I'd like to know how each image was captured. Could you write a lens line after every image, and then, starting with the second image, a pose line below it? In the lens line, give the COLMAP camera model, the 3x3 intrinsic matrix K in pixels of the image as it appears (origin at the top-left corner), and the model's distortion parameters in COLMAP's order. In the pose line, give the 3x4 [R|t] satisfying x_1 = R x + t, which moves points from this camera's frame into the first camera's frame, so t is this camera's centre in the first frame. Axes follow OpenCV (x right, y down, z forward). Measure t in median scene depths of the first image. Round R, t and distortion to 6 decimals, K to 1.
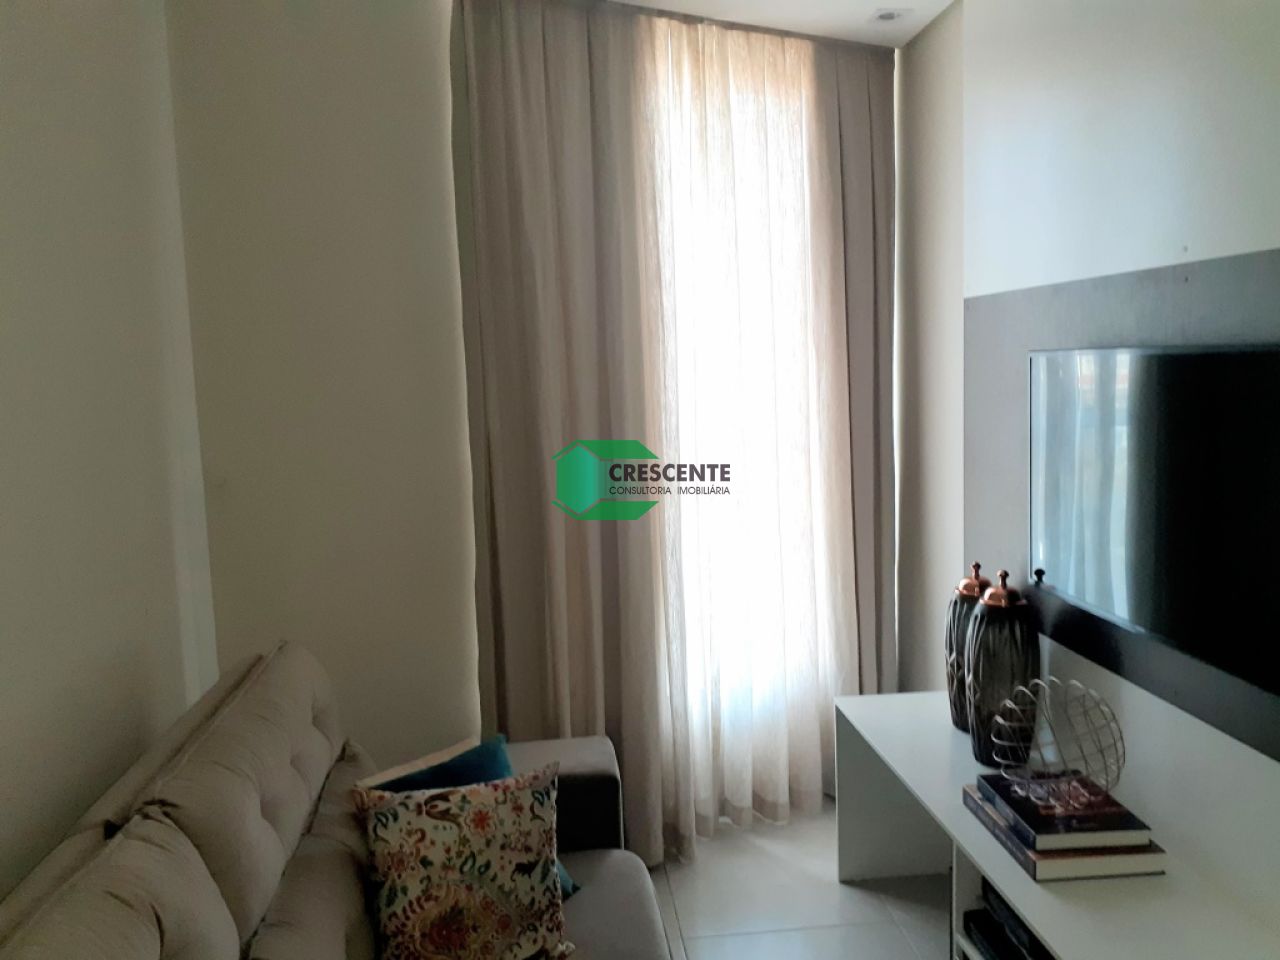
lens RADIAL K [[1023.3, 0, 640.0], [0, 1023.3, 480.0], [0, 0, 1]] dist [0.067095, -0.089326]
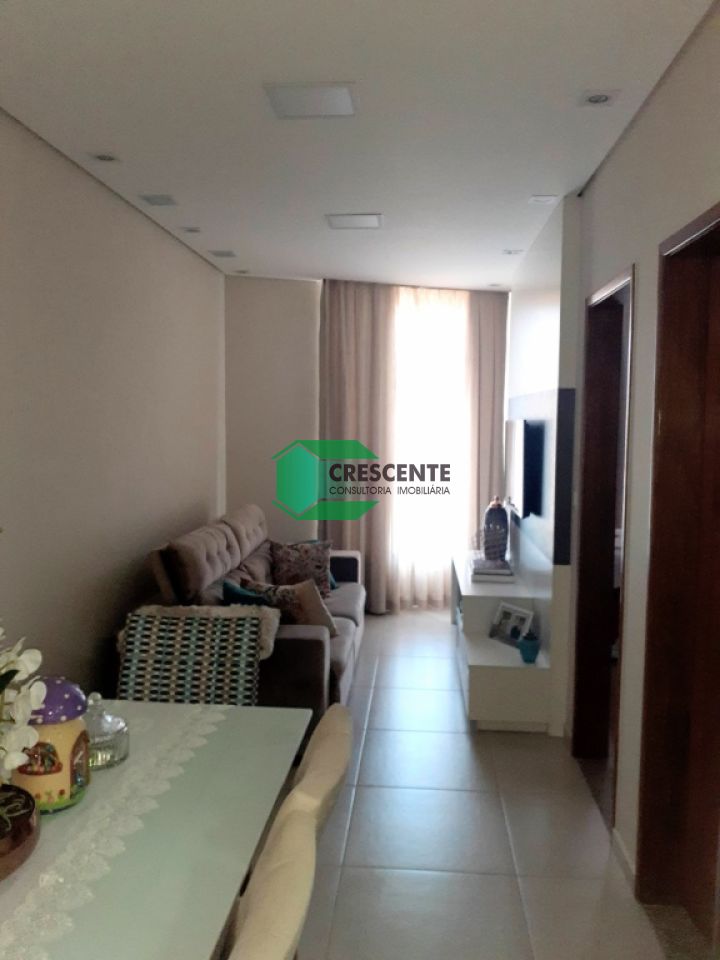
lens RADIAL K [[767.5, 0, 360.0], [0, 767.5, 480.0], [0, 0, 1]] dist [0.067095, -0.089326]
pose [[0.983415, 0.056143, -0.172460, 0.312400], [-0.063142, 0.997378, -0.035363, 0.129859], [0.170022, 0.045666, 0.984382, -1.028207]]
